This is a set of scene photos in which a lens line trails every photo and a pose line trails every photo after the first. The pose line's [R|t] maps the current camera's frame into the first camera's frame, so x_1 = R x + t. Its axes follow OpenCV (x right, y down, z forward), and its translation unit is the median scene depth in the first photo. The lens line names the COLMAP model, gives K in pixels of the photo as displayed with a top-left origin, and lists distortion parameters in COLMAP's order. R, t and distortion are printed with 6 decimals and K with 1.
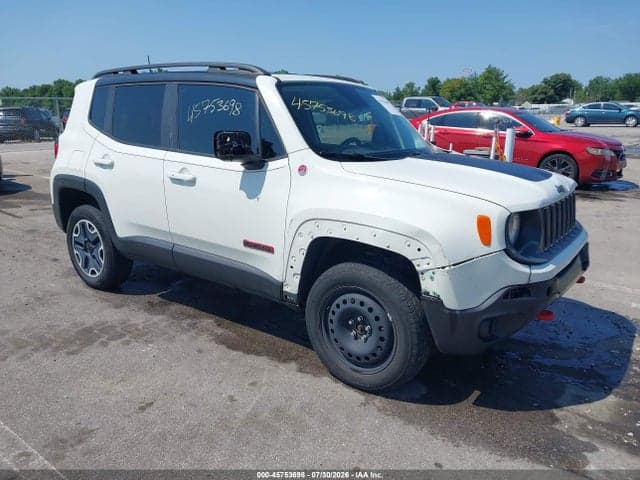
lens RADIAL K [[506.8, 0, 315.0], [0, 506.8, 240.2], [0, 0, 1]] dist [0.072097, -0.121777]
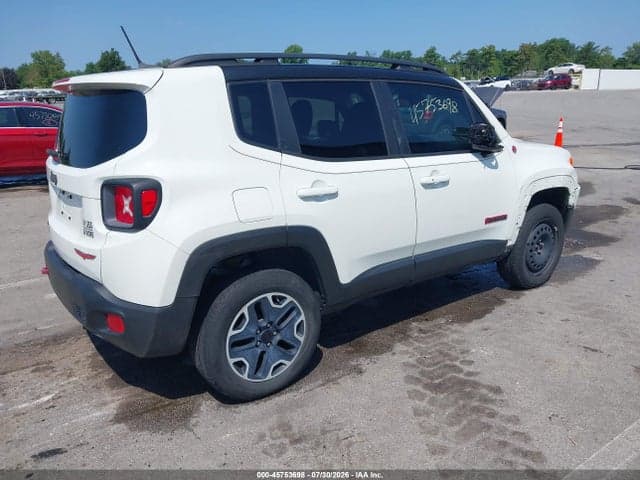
lens RADIAL K [[506.8, 0, 315.0], [0, 506.8, 240.2], [0, 0, 1]] dist [0.072097, -0.121777]
pose [[0.288654, -0.267508, 0.919303, -1.434367], [0.261363, 0.945722, 0.193129, -0.301069], [-0.921069, 0.184525, 0.342903, 1.035141]]
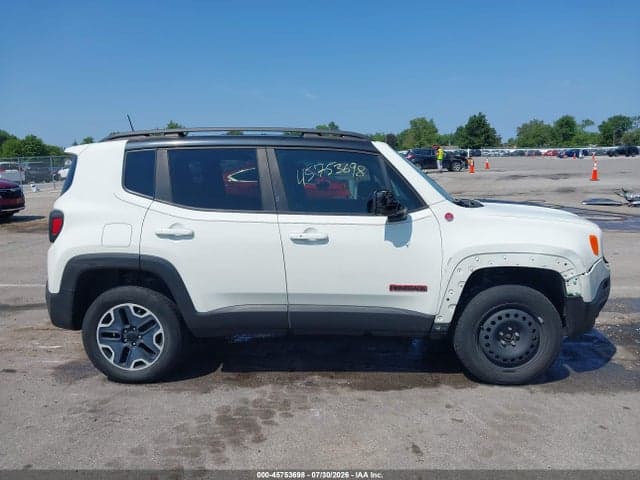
lens RADIAL K [[503.3, 0, 309.5], [0, 503.3, 237.3], [0, 0, 1]] dist [0.132206, -0.319902]
pose [[0.826803, -0.098199, 0.553853, -0.952025], [0.161290, 0.984685, -0.066190, -0.062807], [-0.538871, 0.144057, 0.829979, 0.171818]]
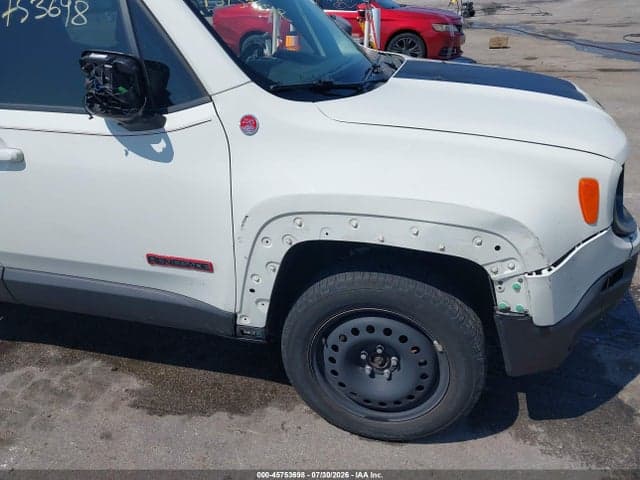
lens RADIAL K [[510.2, 0, 320.0], [0, 510.2, 240.0], [0, 0, 1]] dist [-0.008382, -0.005341]
pose [[0.924915, -0.204849, 0.320263, -0.151845], [0.132865, 0.963467, 0.232548, -0.132711], [-0.356200, -0.172536, 0.918343, 0.431832]]
